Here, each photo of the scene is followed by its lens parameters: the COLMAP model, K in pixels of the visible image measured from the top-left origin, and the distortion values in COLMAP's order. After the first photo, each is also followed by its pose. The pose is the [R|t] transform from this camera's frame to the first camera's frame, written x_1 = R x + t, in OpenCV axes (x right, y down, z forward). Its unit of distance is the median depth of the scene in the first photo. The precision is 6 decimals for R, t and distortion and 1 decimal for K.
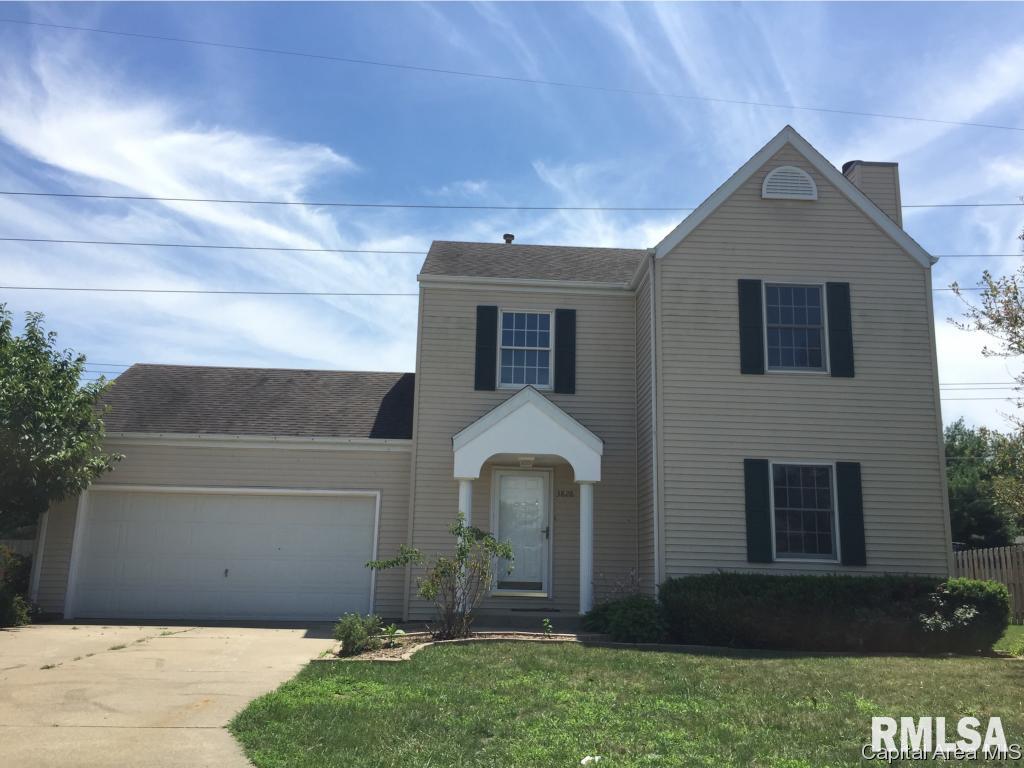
lens RADIAL K [[884.9, 0, 512.0], [0, 884.9, 384.0], [0, 0, 1]] dist [0.077678, -0.127804]
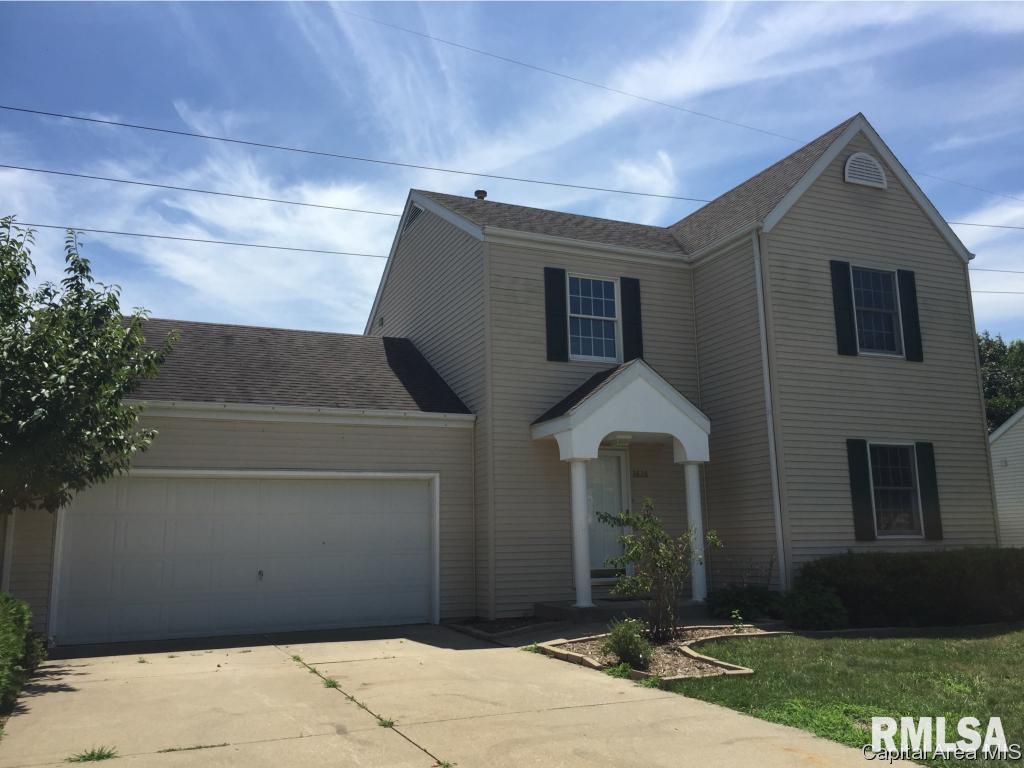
lens RADIAL K [[884.9, 0, 512.0], [0, 884.9, 384.0], [0, 0, 1]] dist [0.077678, -0.127804]
pose [[0.932204, 0.026450, 0.360966, -0.434747], [-0.038222, 0.998944, 0.025511, 0.009693], [-0.359910, -0.037578, 0.932230, 0.182441]]
